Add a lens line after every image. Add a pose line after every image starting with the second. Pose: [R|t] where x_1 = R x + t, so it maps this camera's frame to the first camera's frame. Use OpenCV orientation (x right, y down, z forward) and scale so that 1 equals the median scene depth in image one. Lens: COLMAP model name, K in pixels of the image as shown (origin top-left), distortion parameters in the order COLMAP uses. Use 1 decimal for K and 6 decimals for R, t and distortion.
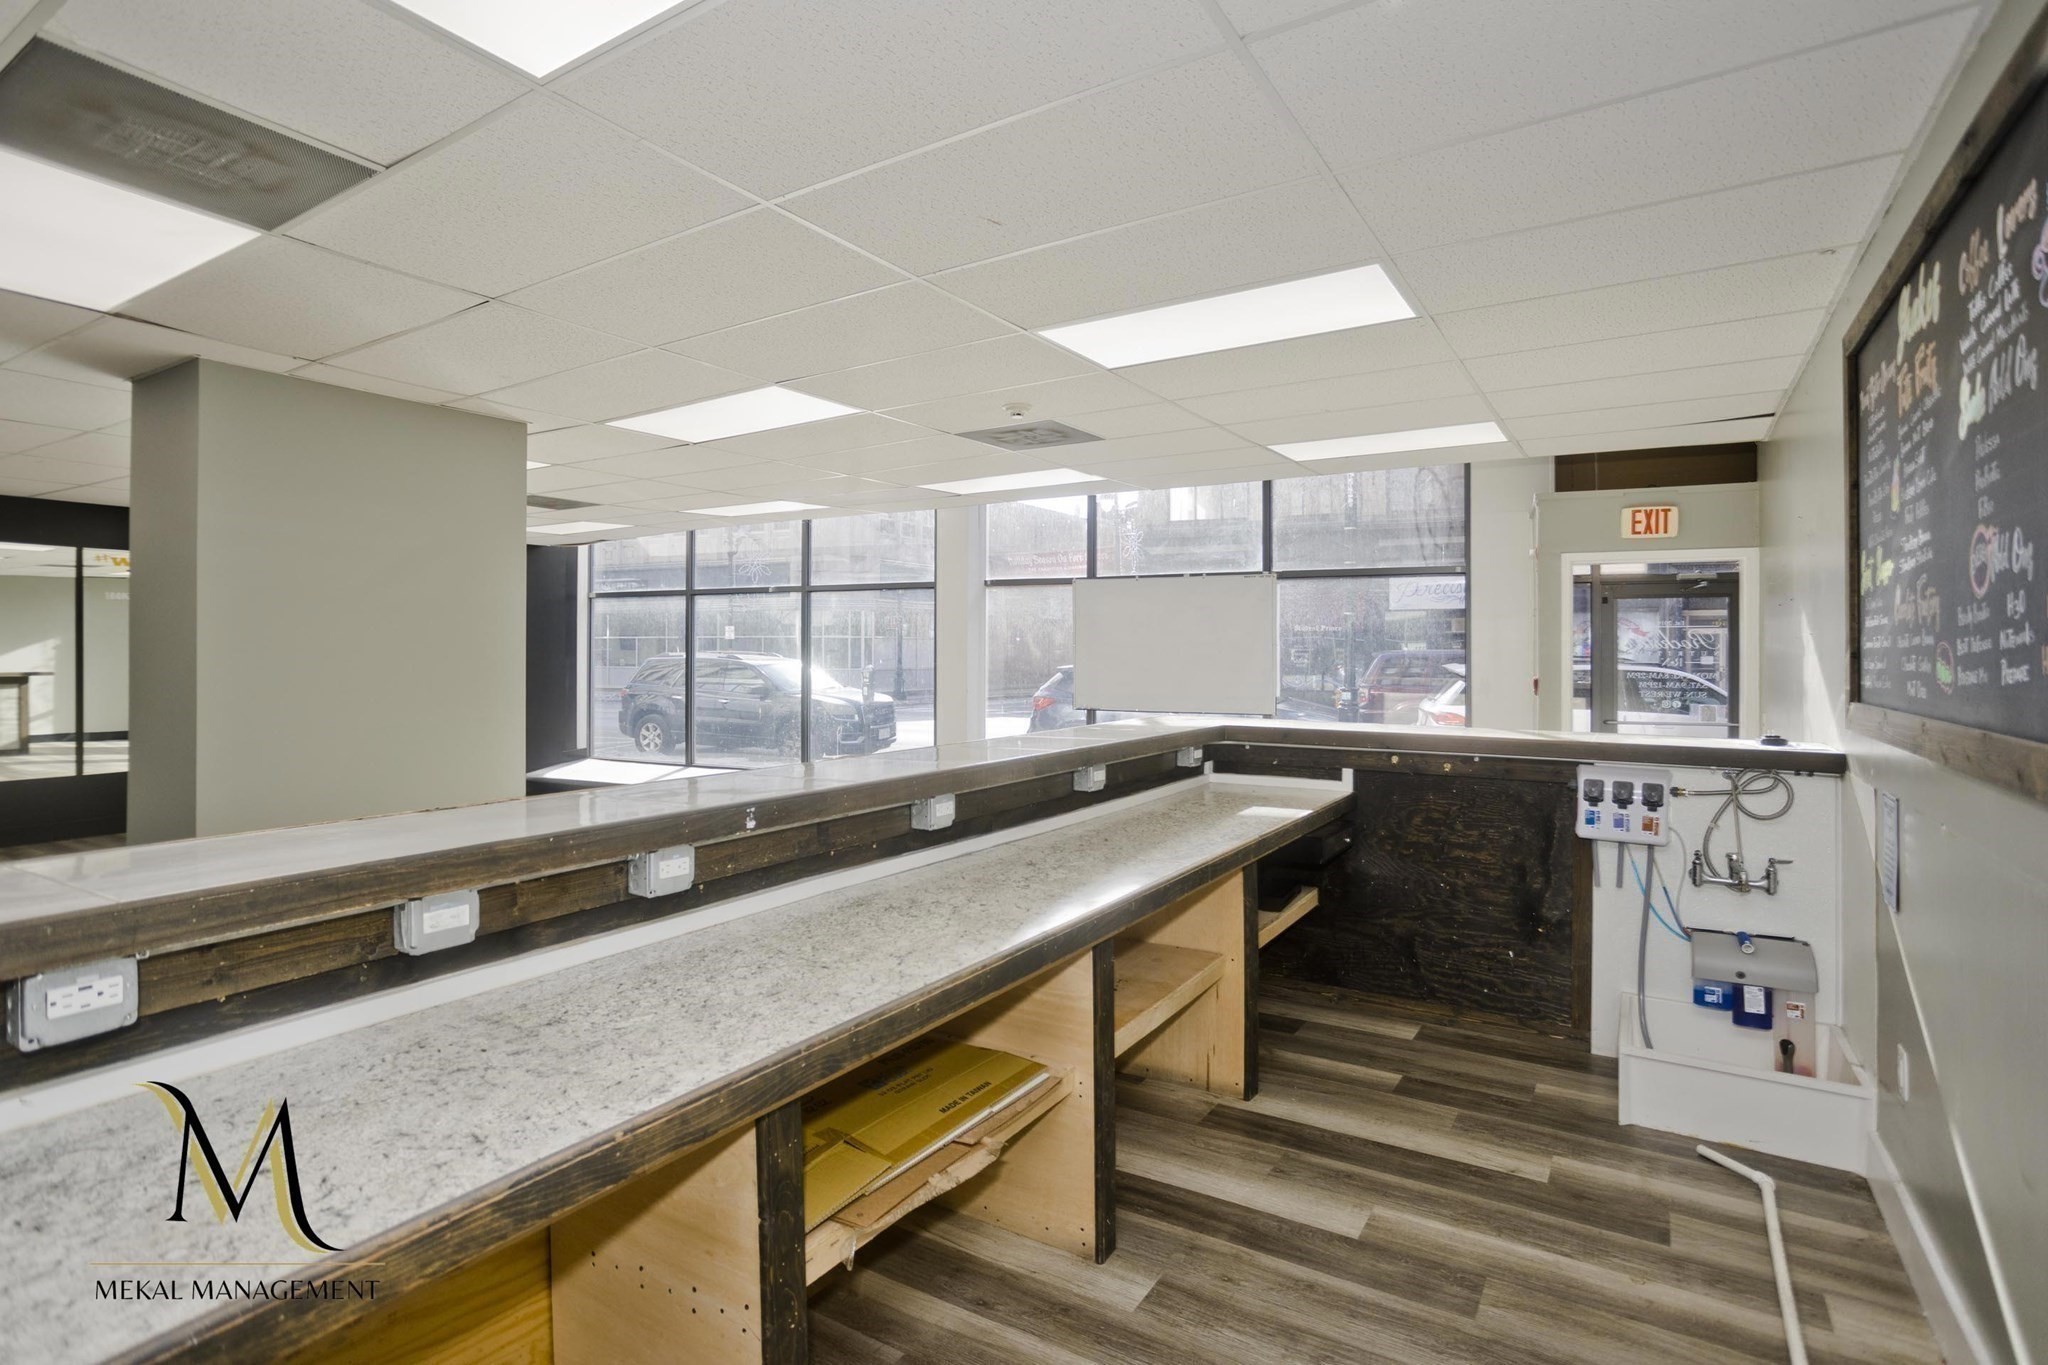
lens RADIAL K [[1008.6, 0, 1027.6], [0, 1008.6, 652.9], [0, 0, 1]] dist [-0.041064, 0.021606]
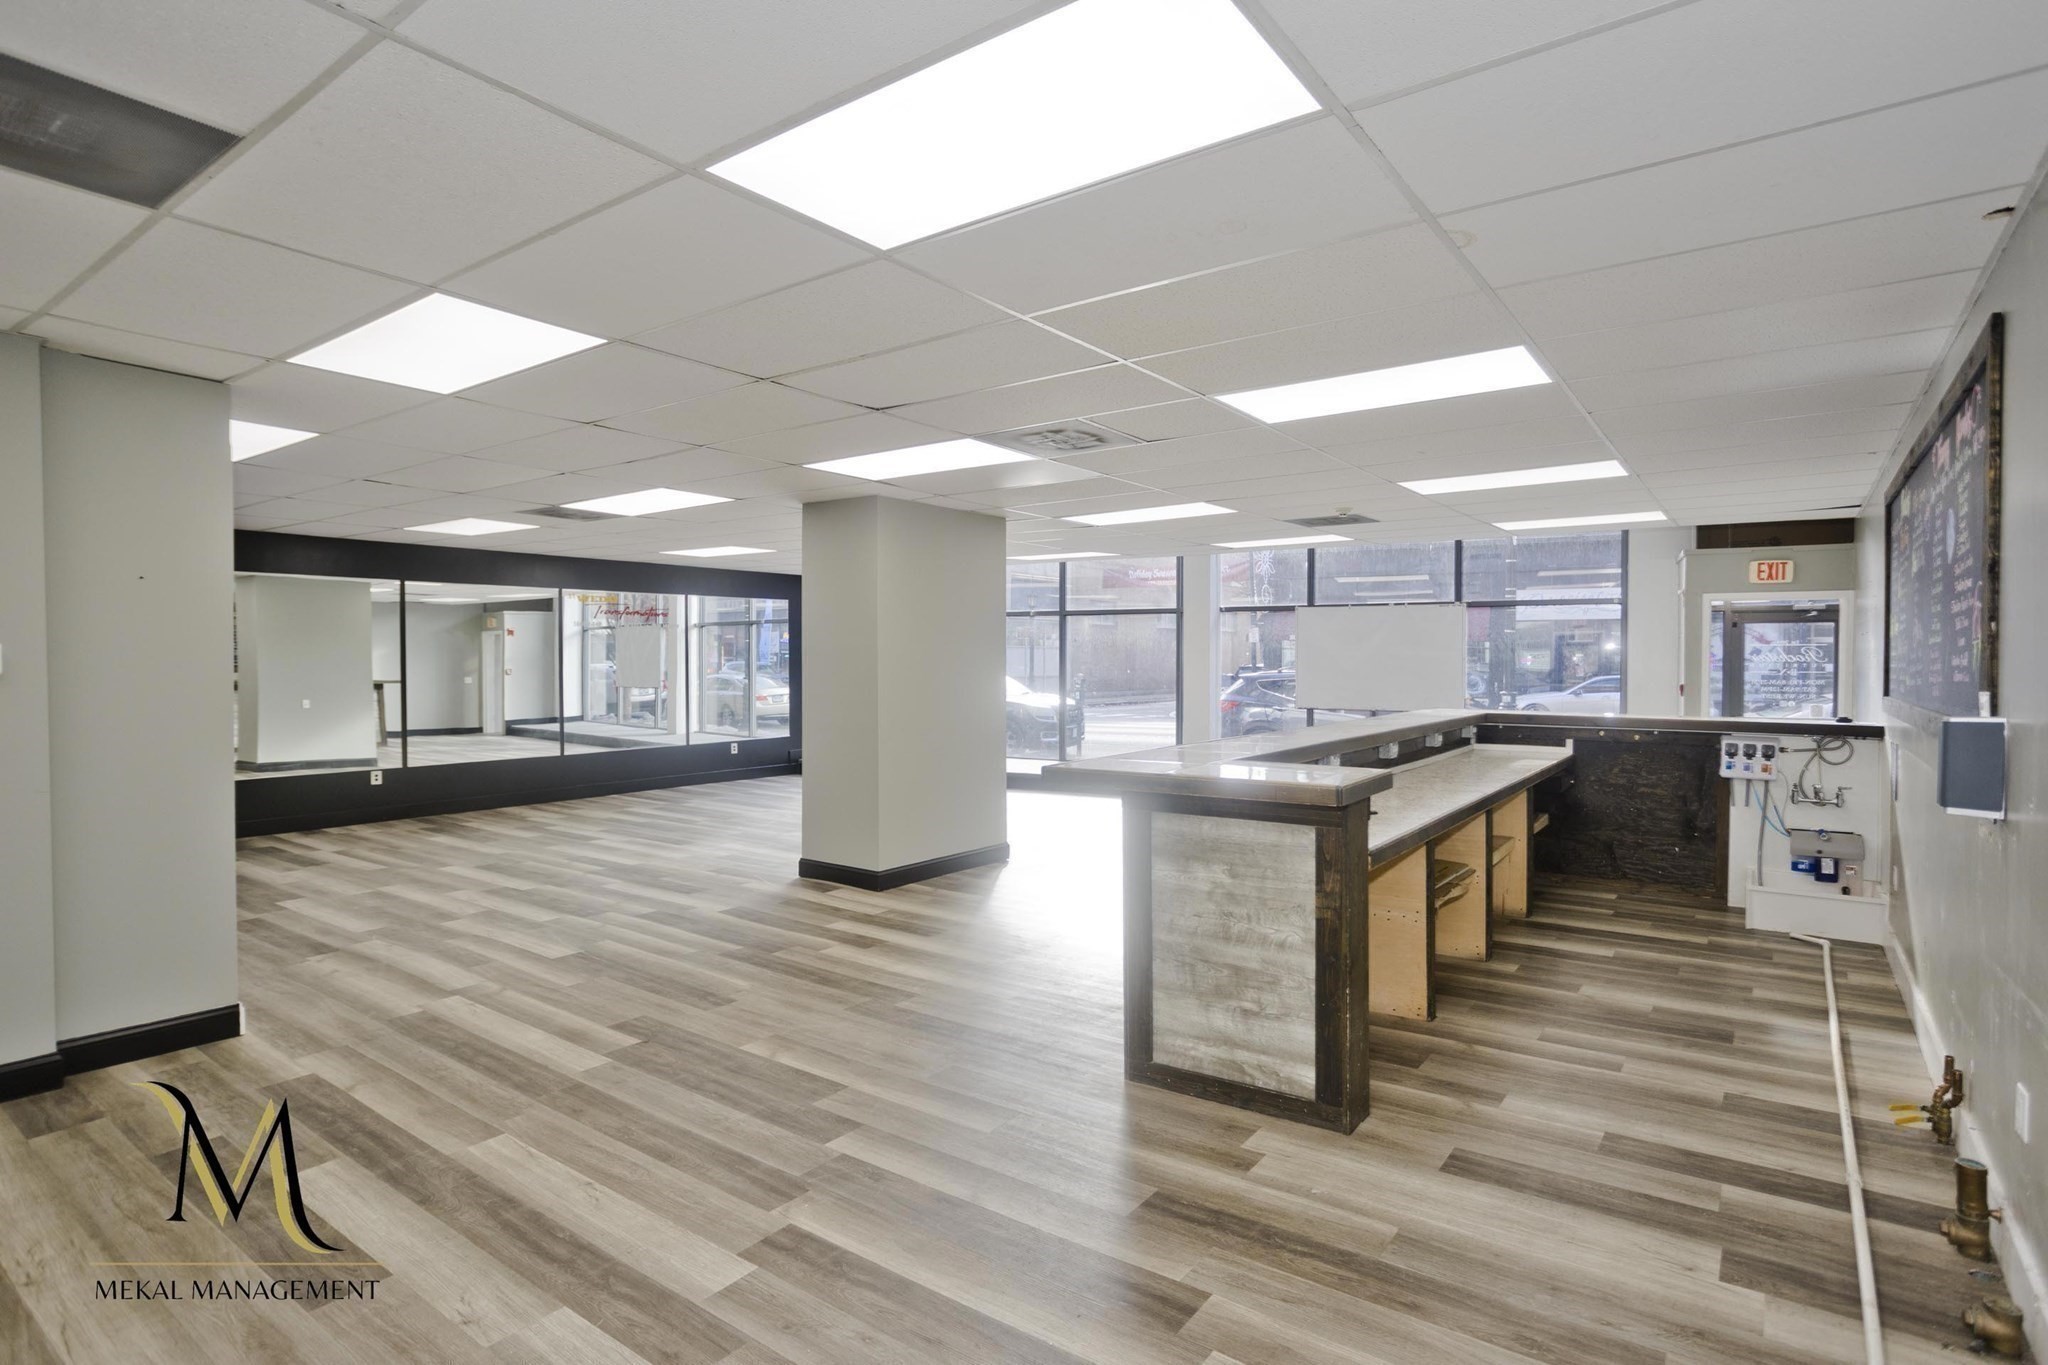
lens RADIAL K [[1013.0, 0, 1020.9], [0, 1013.0, 685.6], [0, 0, 1]] dist [-0.015473, 0.001577]
pose [[0.996317, -0.001285, -0.085731, -0.489998], [0.003547, 0.999650, 0.026233, -0.020370], [0.085668, -0.026441, 0.995973, -0.805011]]
